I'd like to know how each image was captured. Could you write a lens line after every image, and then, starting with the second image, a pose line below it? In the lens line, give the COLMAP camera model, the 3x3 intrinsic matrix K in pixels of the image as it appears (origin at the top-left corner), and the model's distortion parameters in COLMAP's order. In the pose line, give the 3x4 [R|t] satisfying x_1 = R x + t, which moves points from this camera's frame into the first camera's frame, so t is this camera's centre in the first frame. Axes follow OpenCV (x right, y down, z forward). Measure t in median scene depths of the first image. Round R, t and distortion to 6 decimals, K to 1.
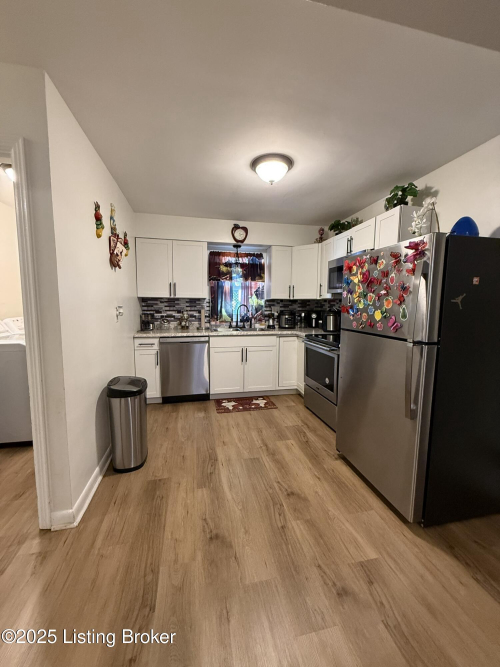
lens RADIAL K [[264.5, 0, 250.0], [0, 264.5, 333.5], [0, 0, 1]] dist [-0.000034, 0.000020]
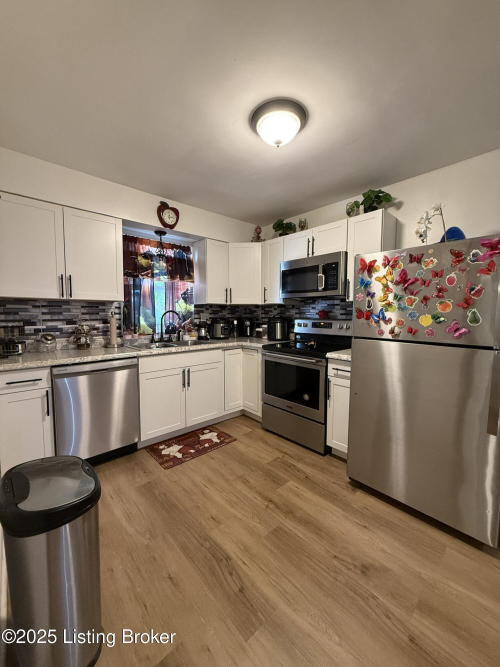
lens RADIAL K [[264.5, 0, 250.0], [0, 264.5, 333.5], [0, 0, 1]] dist [-0.000034, 0.000020]
pose [[0.867016, -0.042530, 0.496463, -0.225733], [0.056966, 0.998278, -0.013967, -0.022521], [-0.495014, 0.040391, 0.867946, 0.252928]]
